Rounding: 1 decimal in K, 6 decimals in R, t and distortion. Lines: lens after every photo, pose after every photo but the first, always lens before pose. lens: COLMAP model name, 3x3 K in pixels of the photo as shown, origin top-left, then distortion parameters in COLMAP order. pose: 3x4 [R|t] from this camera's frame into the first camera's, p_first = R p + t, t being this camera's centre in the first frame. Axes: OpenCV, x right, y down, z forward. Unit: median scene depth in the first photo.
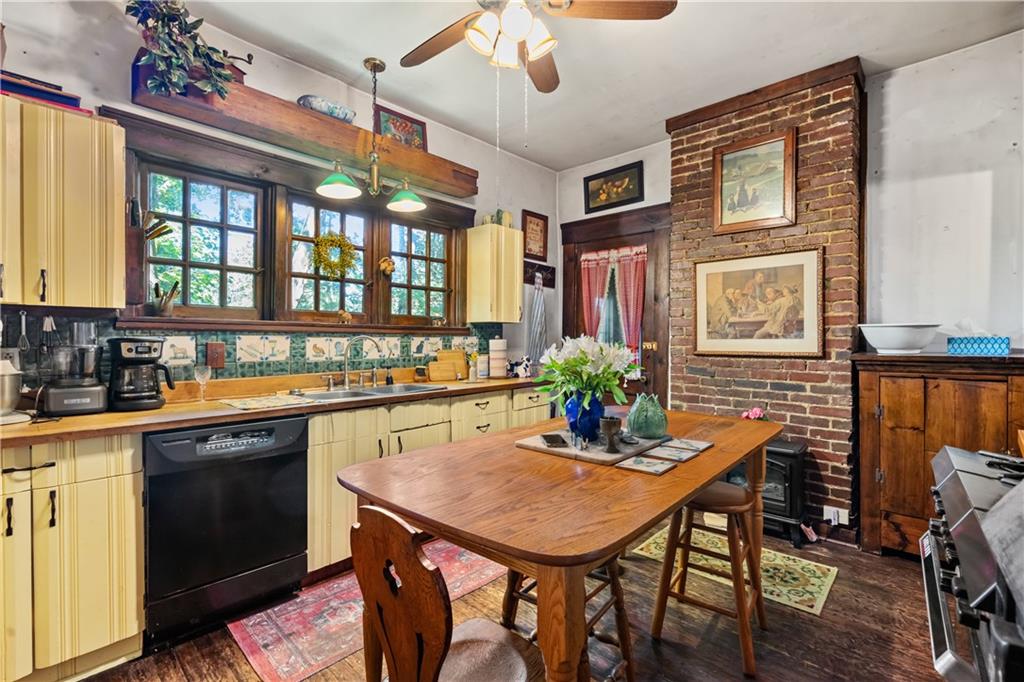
lens RADIAL K [[468.4, 0, 510.1], [0, 468.4, 341.8], [0, 0, 1]] dist [-0.003588, 0.000090]
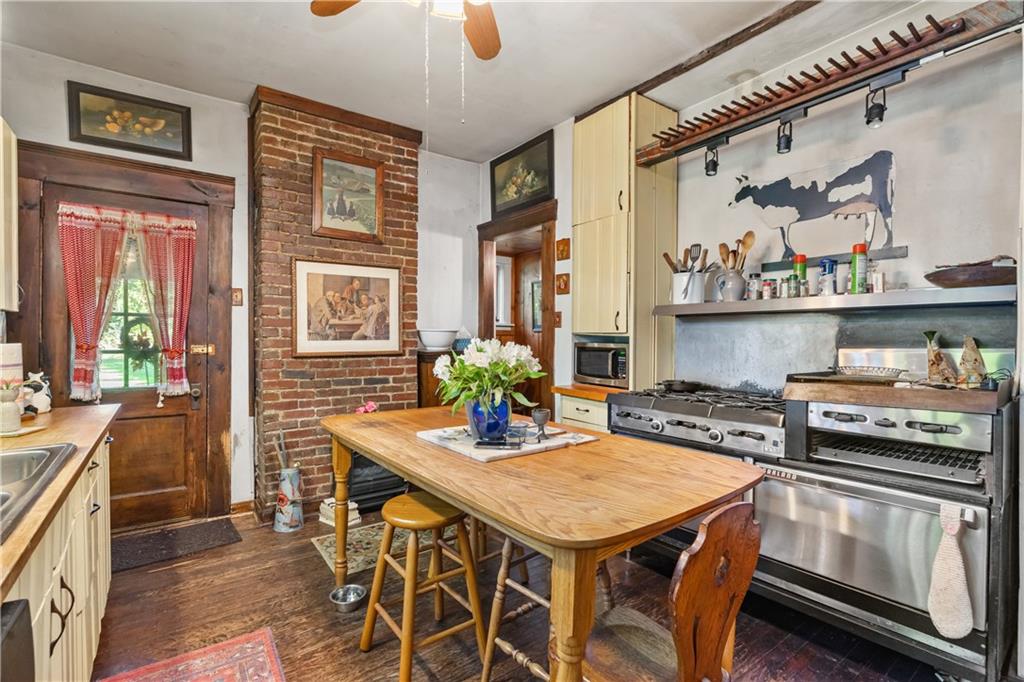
lens RADIAL K [[468.4, 0, 503.8], [0, 468.4, 344.8], [0, 0, 1]] dist [-0.003588, 0.000090]
pose [[0.185906, -0.014908, 0.982454, -0.505971], [0.006627, 0.999881, 0.013918, -0.008687], [-0.982545, 0.003923, 0.185983, 0.468828]]
